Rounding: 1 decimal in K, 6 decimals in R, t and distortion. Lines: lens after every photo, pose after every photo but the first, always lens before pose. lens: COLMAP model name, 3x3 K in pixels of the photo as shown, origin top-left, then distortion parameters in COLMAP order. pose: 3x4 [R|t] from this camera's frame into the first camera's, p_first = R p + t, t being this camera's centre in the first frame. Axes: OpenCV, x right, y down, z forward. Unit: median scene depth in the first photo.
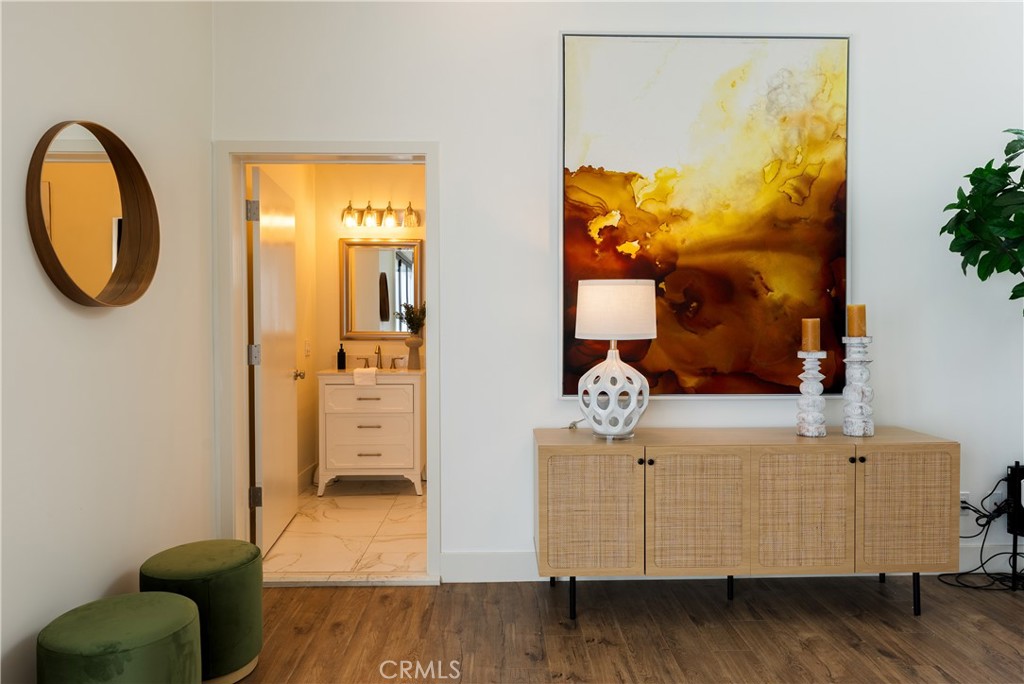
lens RADIAL K [[644.4, 0, 512.0], [0, 644.4, 342.0], [0, 0, 1]] dist [-0.005848, -0.001091]
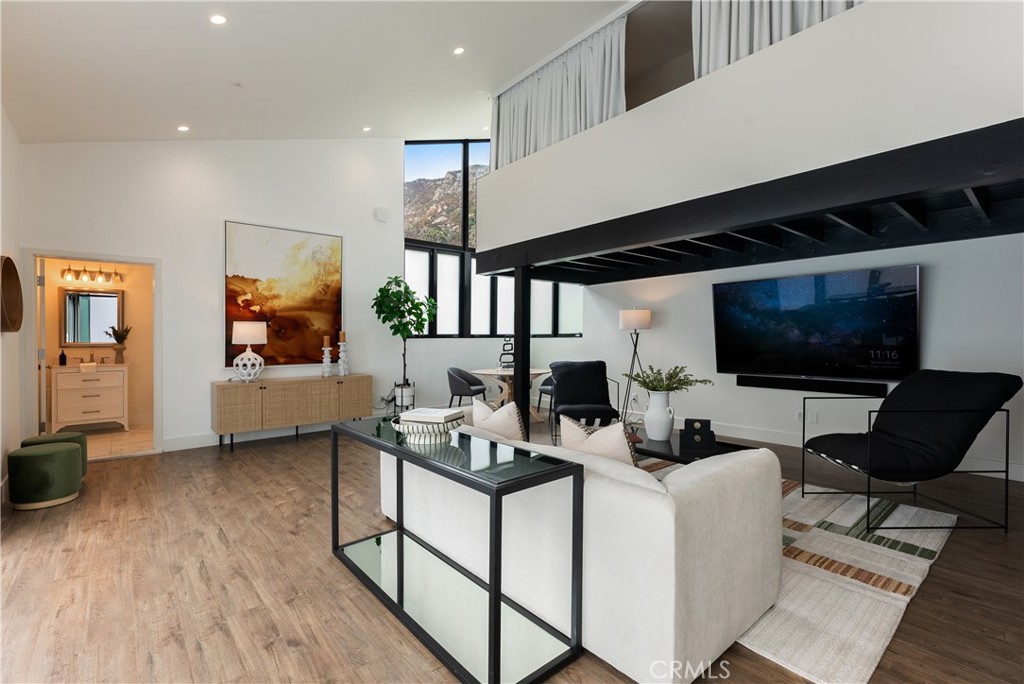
lens RADIAL K [[462.1, 0, 508.3], [0, 462.1, 332.6], [0, 0, 1]] dist [-0.001571, -0.000197]
pose [[0.775443, 0.003700, 0.631407, -0.195308], [0.017781, 0.999458, -0.027694, 0.018652], [-0.631167, 0.032703, 0.774957, -1.043410]]
